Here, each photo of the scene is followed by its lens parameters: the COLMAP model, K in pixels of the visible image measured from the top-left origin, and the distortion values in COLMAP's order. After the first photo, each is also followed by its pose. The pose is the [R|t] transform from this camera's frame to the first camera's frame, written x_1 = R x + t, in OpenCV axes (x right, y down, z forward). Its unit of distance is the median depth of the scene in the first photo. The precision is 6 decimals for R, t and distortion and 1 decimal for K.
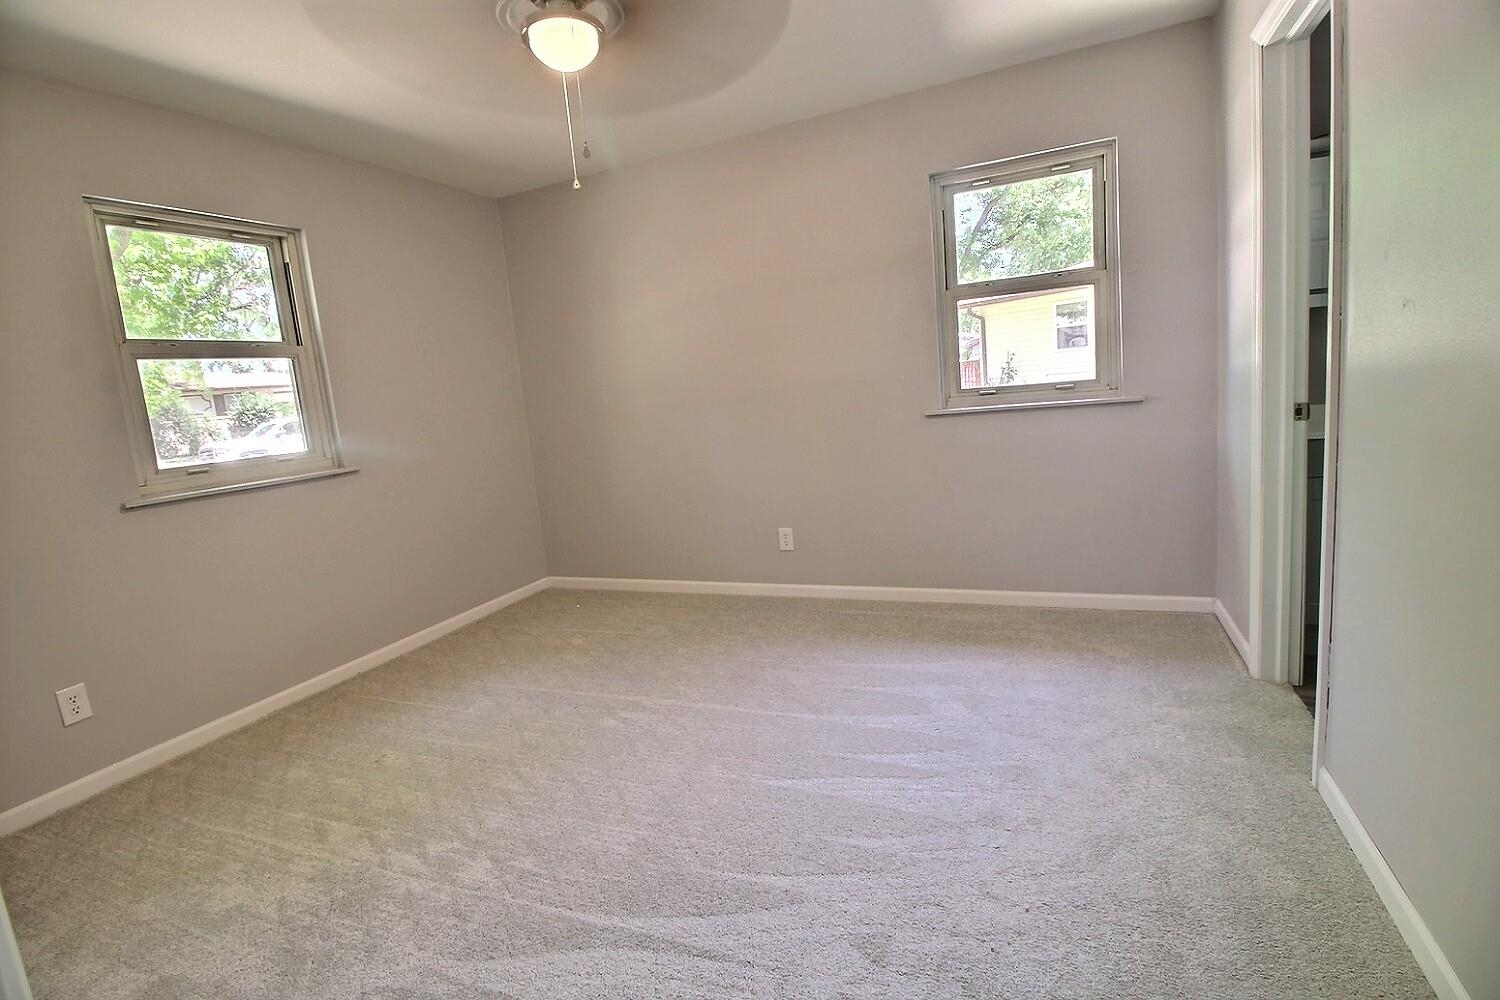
lens RADIAL K [[729.0, 0, 743.0], [0, 729.0, 503.2], [0, 0, 1]] dist [0.005639, 0.000626]
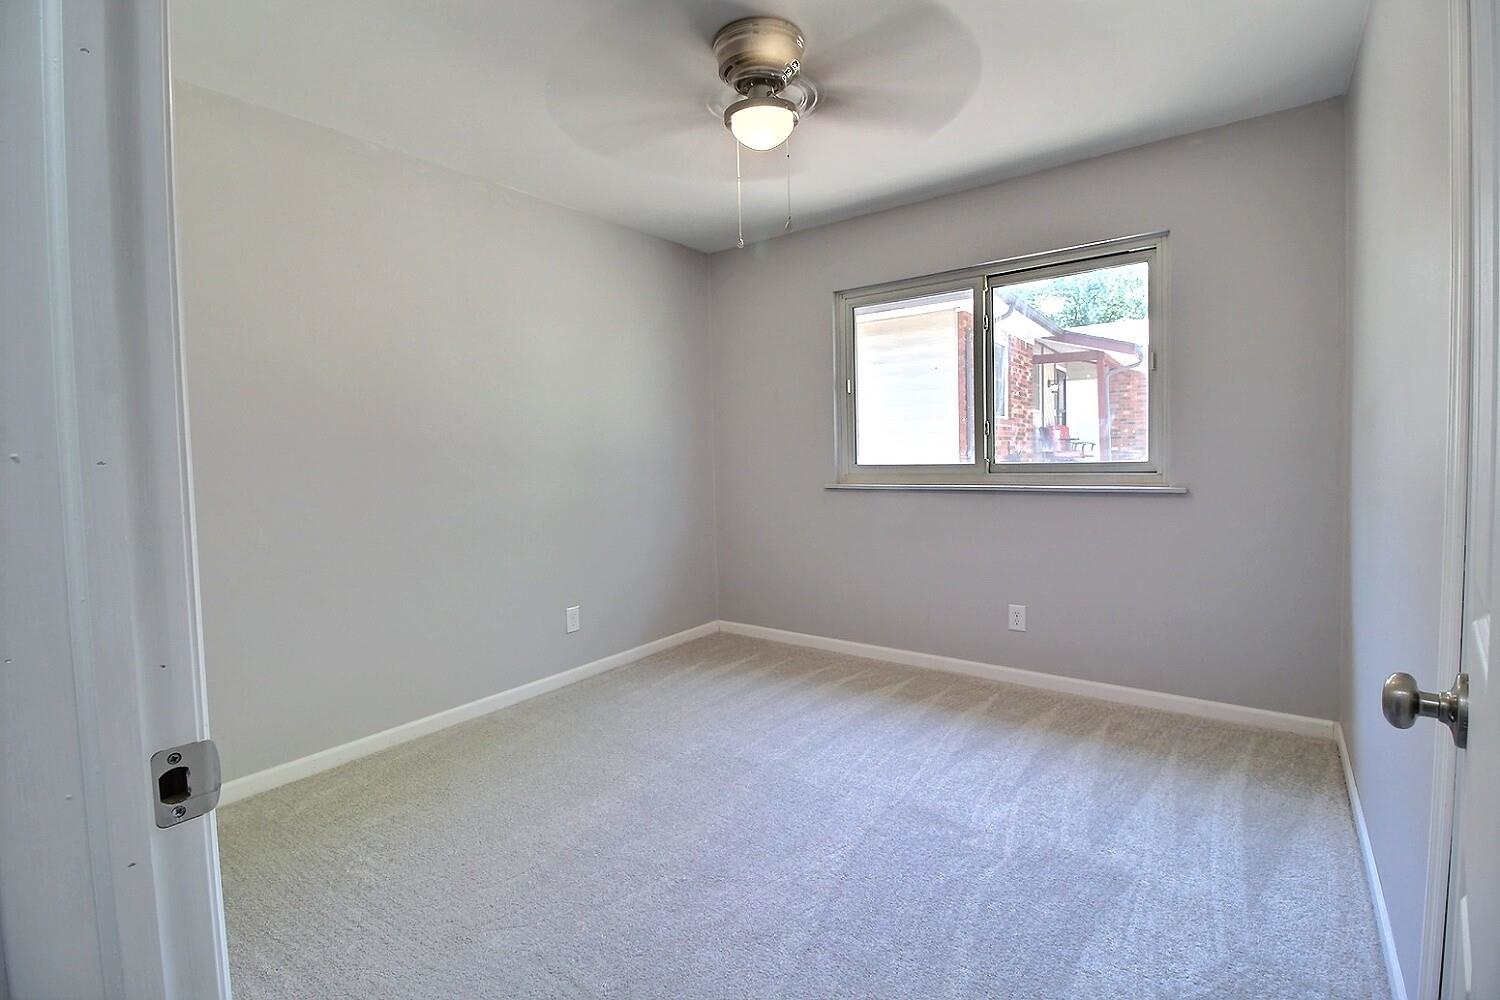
lens RADIAL K [[764.7, 0, 755.8], [0, 764.7, 499.7], [0, 0, 1]] dist [-0.000912, -0.000536]
pose [[0.958262, 0.081043, -0.274163, 0.237382], [-0.102813, 0.992511, -0.065970, -0.004473], [0.266763, 0.091404, 0.959418, -0.104153]]
